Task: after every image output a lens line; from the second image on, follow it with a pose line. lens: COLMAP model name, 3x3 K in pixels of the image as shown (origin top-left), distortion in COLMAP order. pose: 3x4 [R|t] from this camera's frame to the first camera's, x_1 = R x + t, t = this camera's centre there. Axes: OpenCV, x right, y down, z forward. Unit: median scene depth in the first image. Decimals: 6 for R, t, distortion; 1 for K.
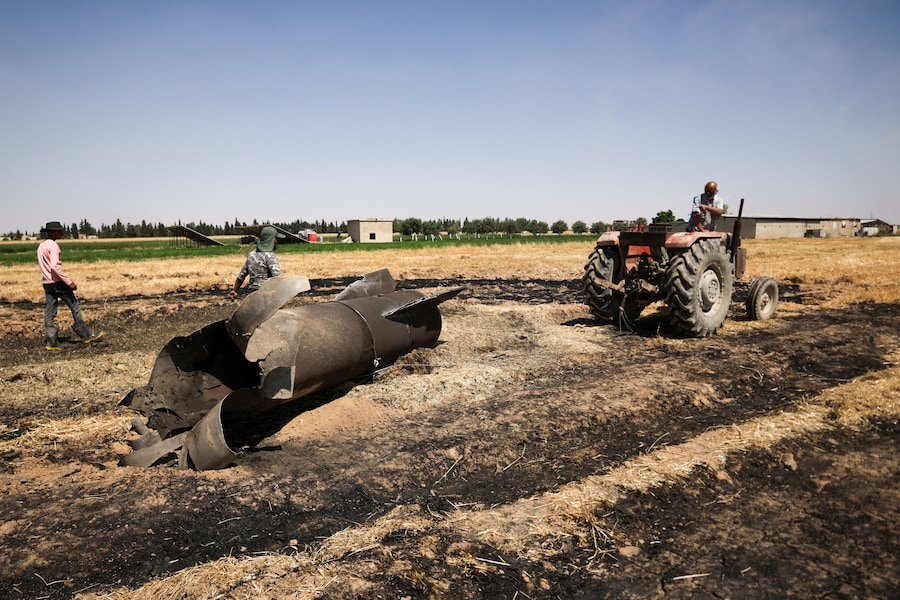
lens RADIAL K [[643.7, 0, 445.9], [0, 643.7, 300.2], [0, 0, 1]] dist [-0.106915, 0.126446]
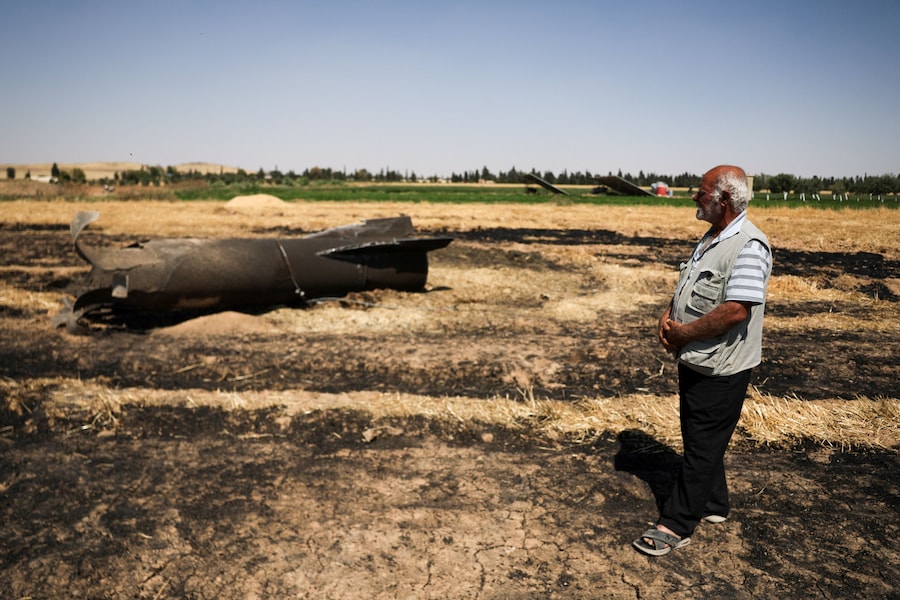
lens RADIAL K [[643.7, 0, 445.9], [0, 643.7, 300.2], [0, 0, 1]] dist [-0.106915, 0.126446]
pose [[0.788436, 0.137361, -0.599583, 0.133147], [-0.091531, 0.990095, 0.106464, -0.006491], [0.608268, -0.029060, 0.793199, 0.033883]]
